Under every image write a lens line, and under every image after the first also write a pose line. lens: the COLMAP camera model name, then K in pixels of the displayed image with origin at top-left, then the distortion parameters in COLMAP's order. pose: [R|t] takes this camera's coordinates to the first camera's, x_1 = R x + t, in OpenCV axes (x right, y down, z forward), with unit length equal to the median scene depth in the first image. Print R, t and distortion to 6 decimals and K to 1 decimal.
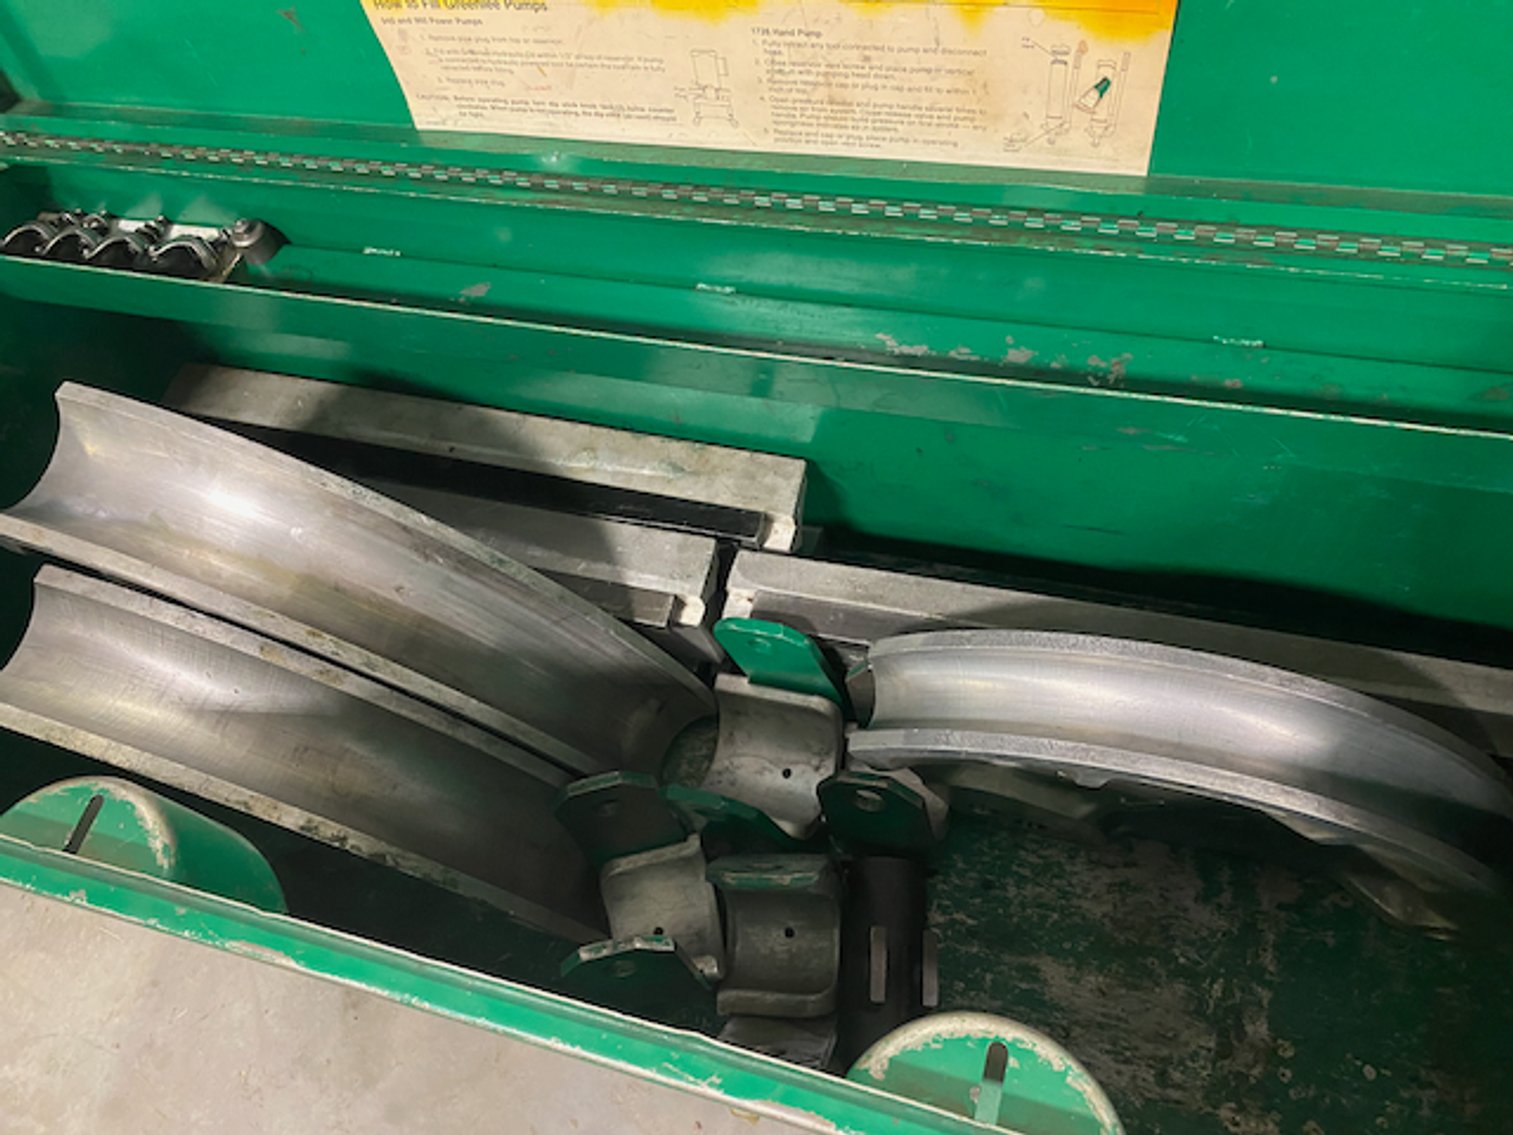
lens RADIAL K [[1162.9, 0, 736.7], [0, 1162.9, 580.8], [0, 0, 1]] dist [0.014483, -0.001993]
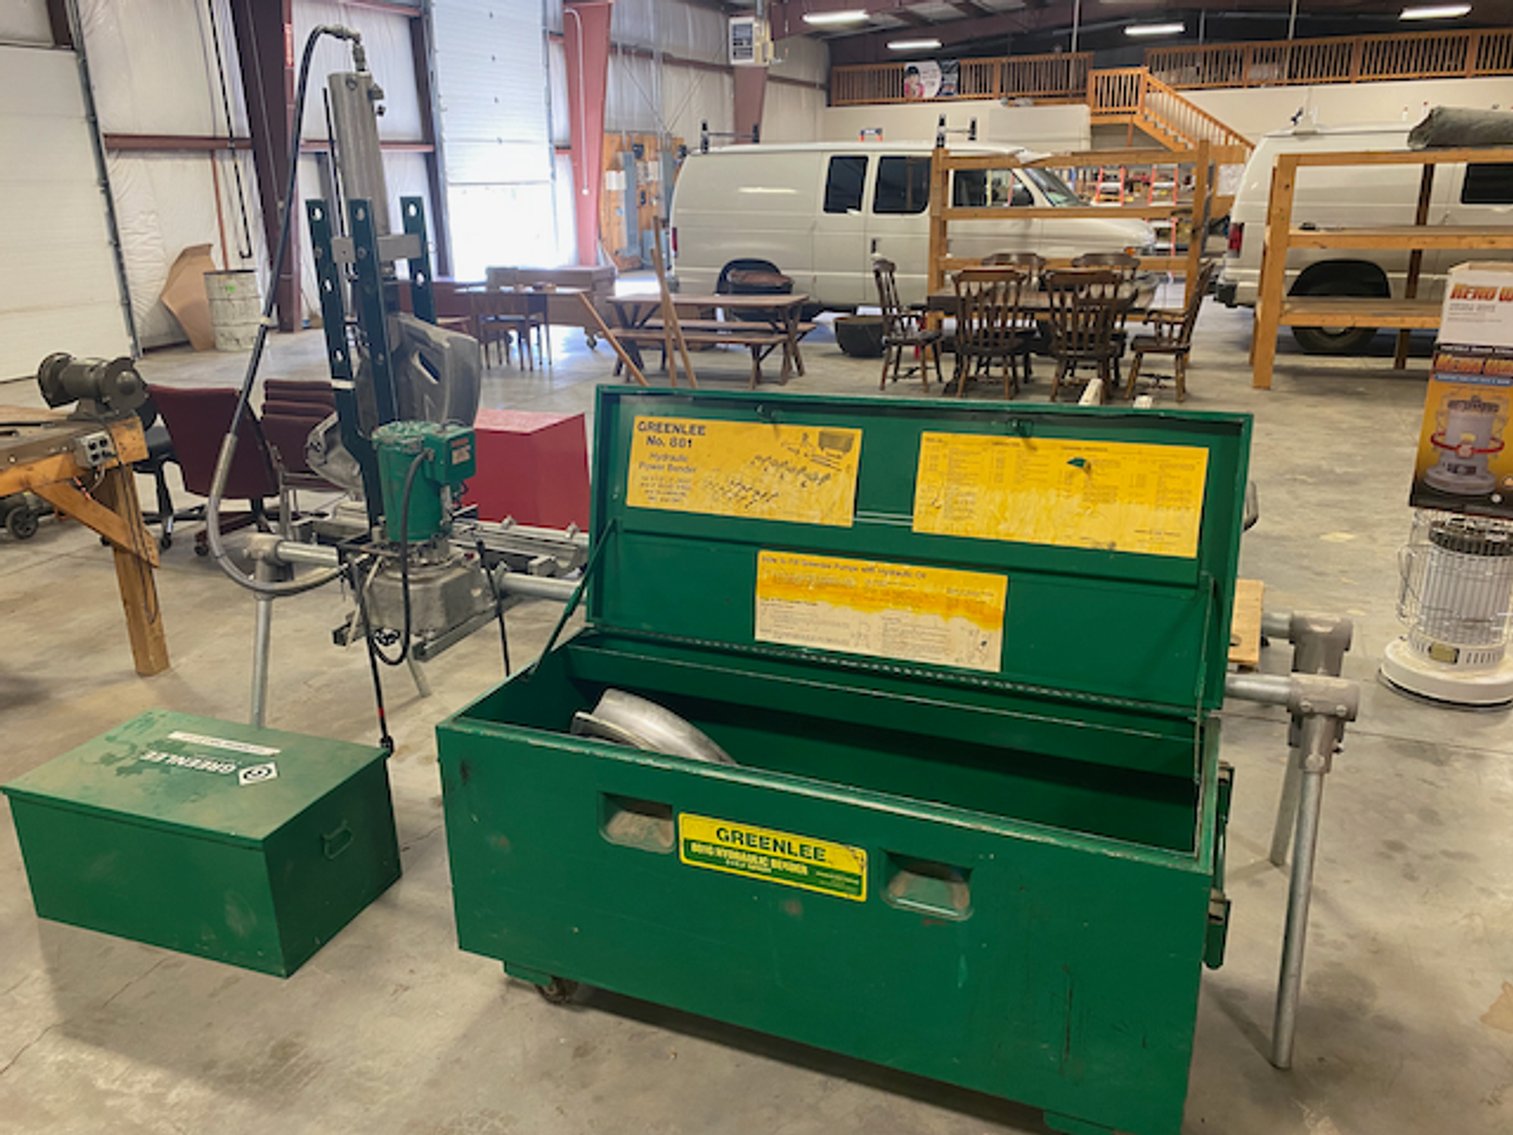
lens RADIAL K [[1152.8, 0, 756.5], [0, 1152.8, 567.5], [0, 0, 1]] dist [0.082832, -0.092226]
pose [[0.980917, 0.188092, -0.049225, -0.162374], [-0.169237, 0.701378, -0.692408, 1.455287], [-0.095711, 0.687525, 0.719825, -1.172389]]
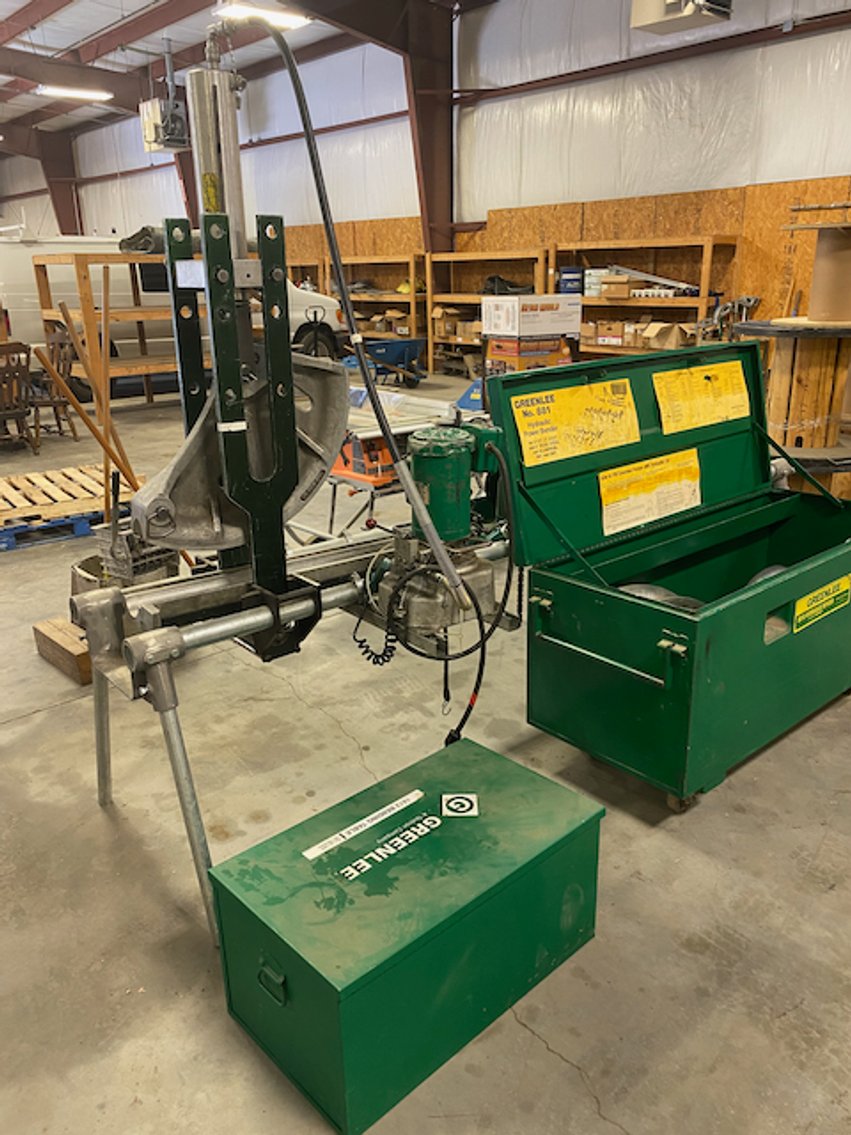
lens RADIAL K [[852.1, 0, 425.5], [0, 852.1, 567.5], [0, 0, 1]] dist [0.076211, -0.147732]
pose [[0.548347, -0.107469, 0.829317, -3.146042], [0.709029, 0.585562, -0.392931, 0.415723], [-0.443389, 0.803472, 0.397290, 0.166890]]
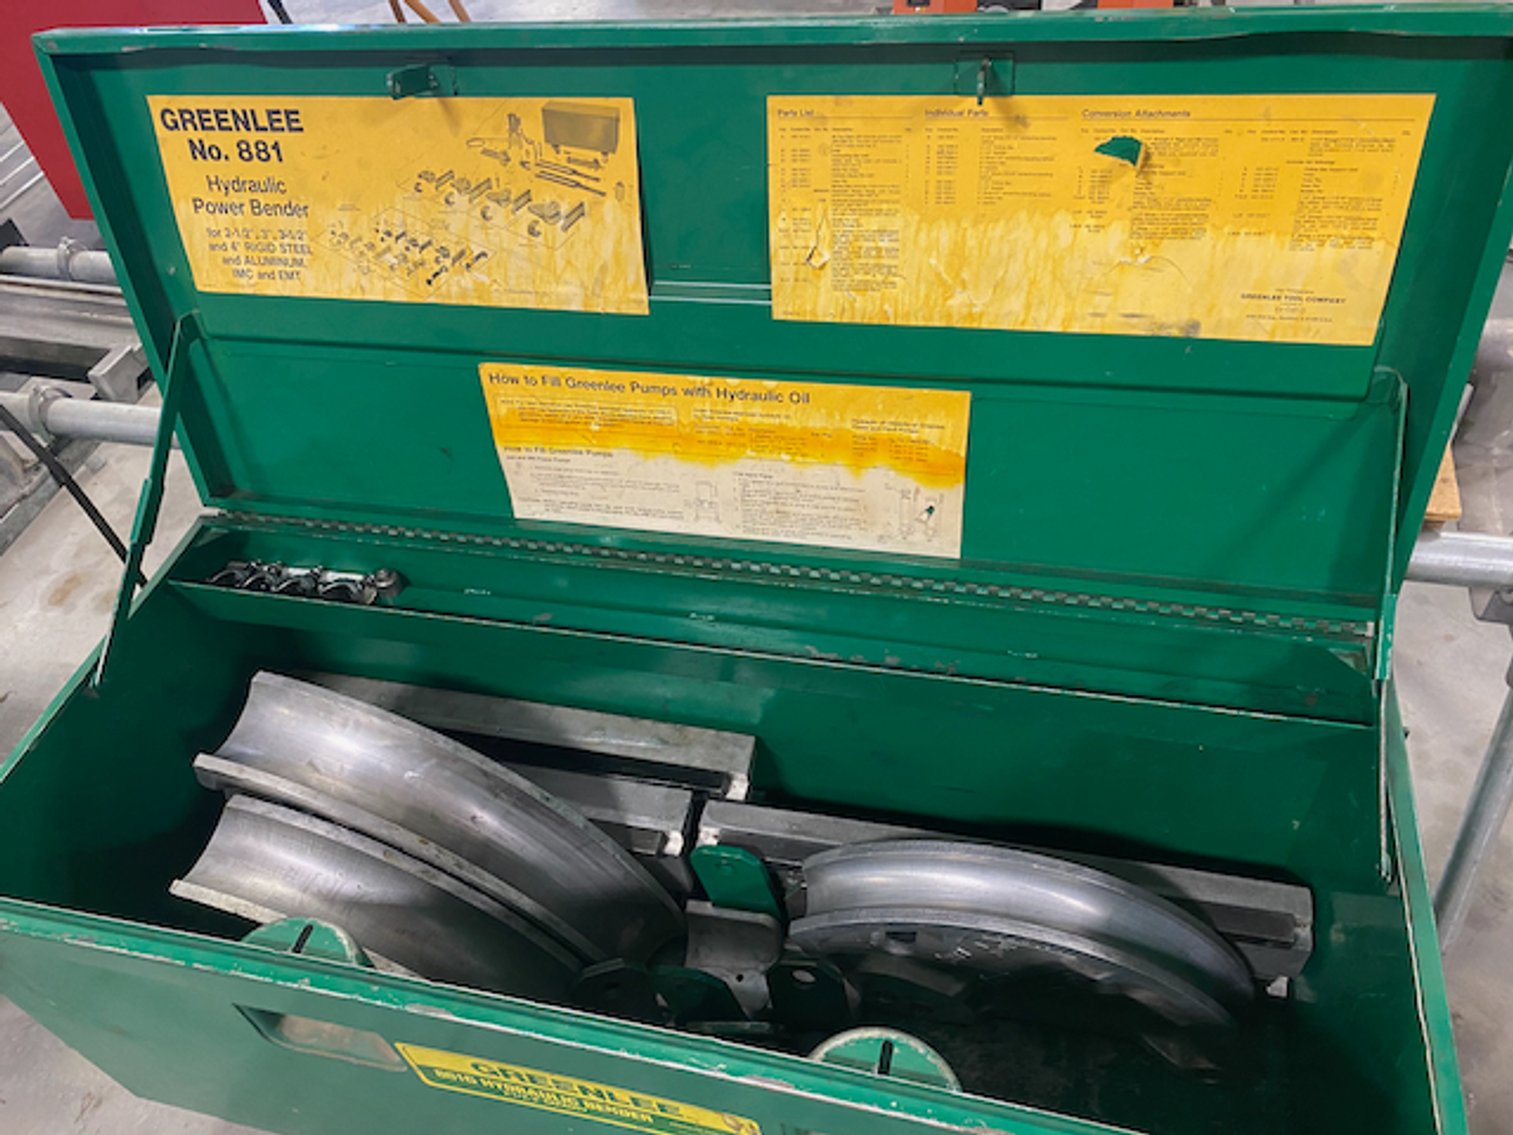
lens RADIAL K [[1135.9, 0, 764.3], [0, 1135.9, 581.8], [0, 0, 1]] dist [0.076211, -0.147732]
pose [[0.995333, 0.023485, 0.093604, -0.078081], [0.005043, 0.955956, -0.293466, 0.150087], [-0.096373, 0.292568, 0.951376, -0.472435]]
